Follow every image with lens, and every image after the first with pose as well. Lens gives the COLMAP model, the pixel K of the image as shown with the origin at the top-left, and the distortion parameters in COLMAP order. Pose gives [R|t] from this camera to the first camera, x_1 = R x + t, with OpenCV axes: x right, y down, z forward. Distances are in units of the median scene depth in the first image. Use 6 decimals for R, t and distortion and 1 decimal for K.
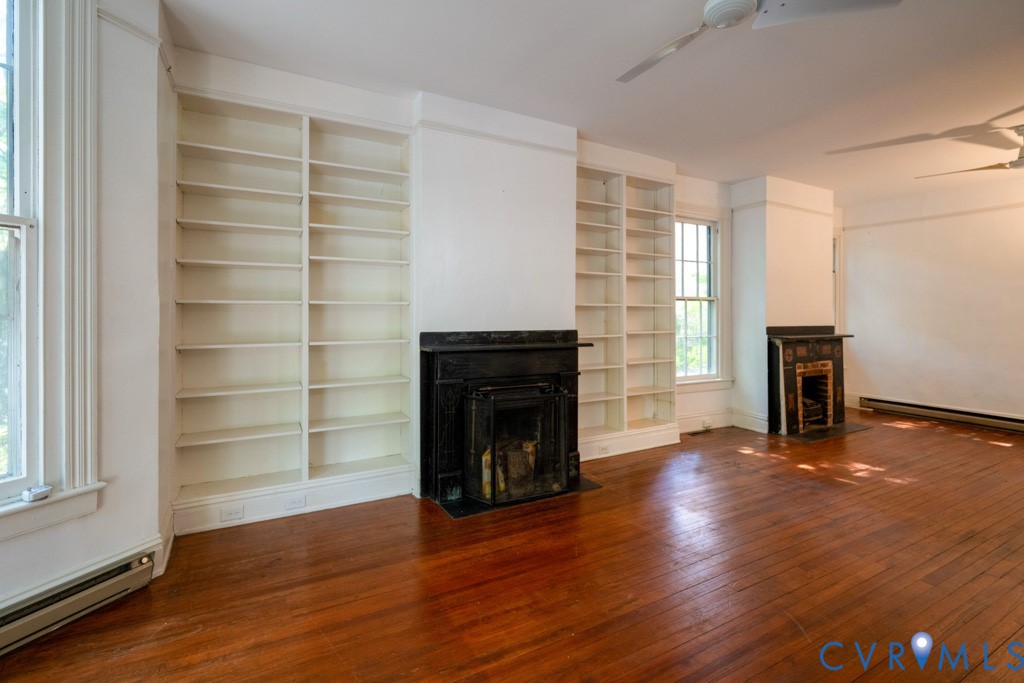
lens RADIAL K [[470.3, 0, 512.4], [0, 470.3, 314.2], [0, 0, 1]] dist [-0.000834, 0.000306]
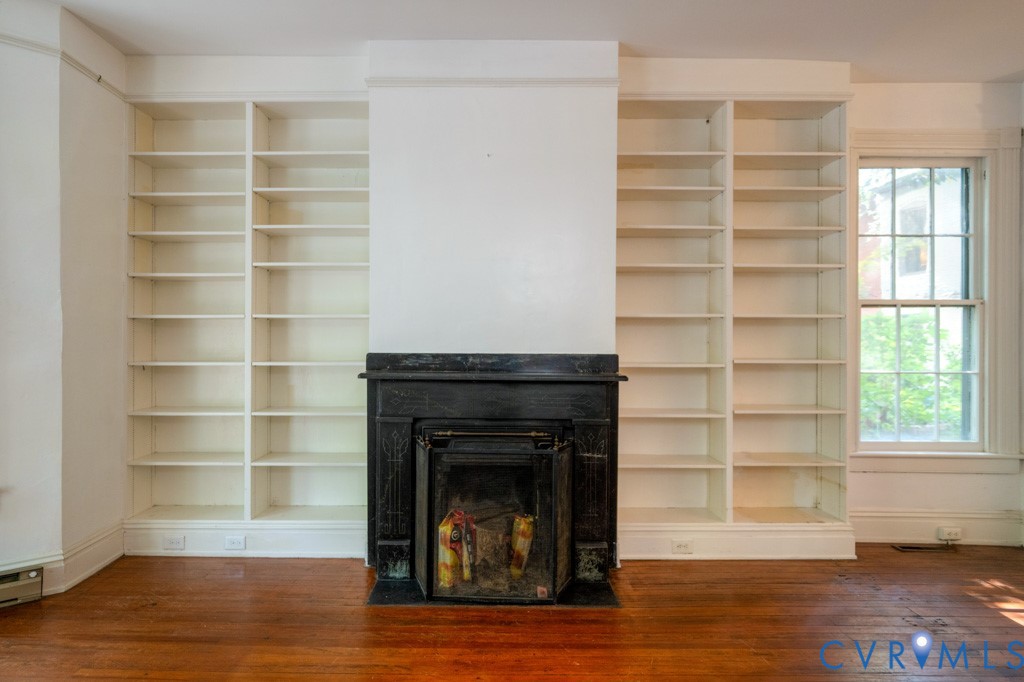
lens RADIAL K [[559.8, 0, 511.6], [0, 559.8, 336.9], [0, 0, 1]] dist [-0.000738, -0.001071]
pose [[0.872601, 0.004672, -0.488412, 0.298568], [-0.001802, 0.999978, 0.006347, 0.003468], [0.488431, -0.004658, 0.872590, 0.200363]]
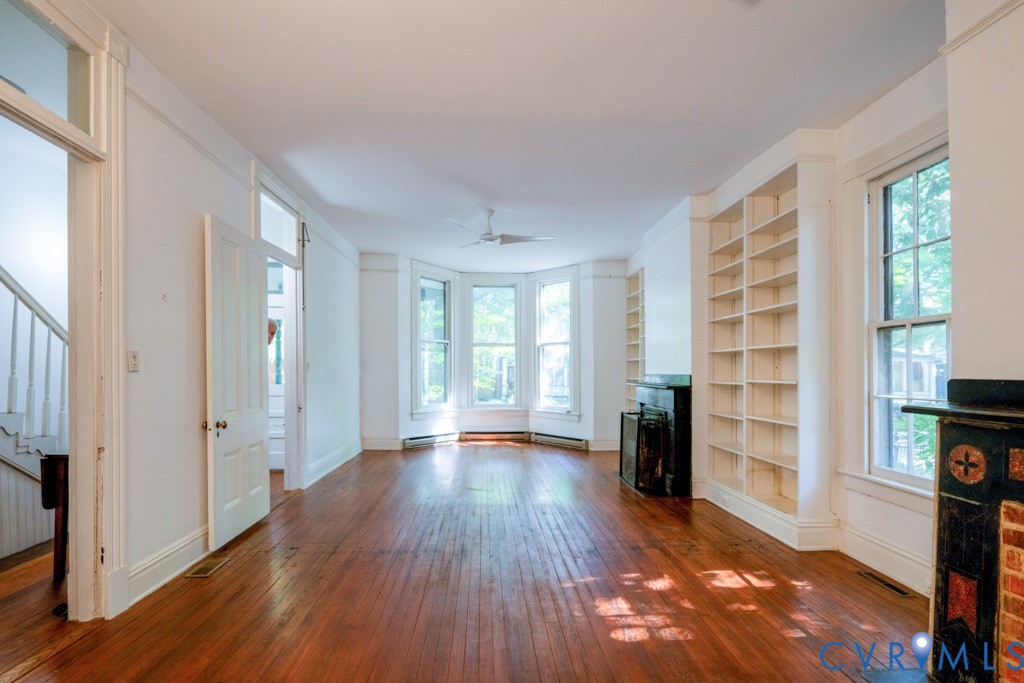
lens RADIAL K [[489.7, 0, 511.8], [0, 489.7, 371.6], [0, 0, 1]] dist [0.023465, 0.000145]
pose [[-0.431406, -0.000959, -0.902157, 1.065591], [0.002578, 0.999994, -0.002296, 0.020421], [0.902154, -0.003316, -0.431401, 0.865332]]
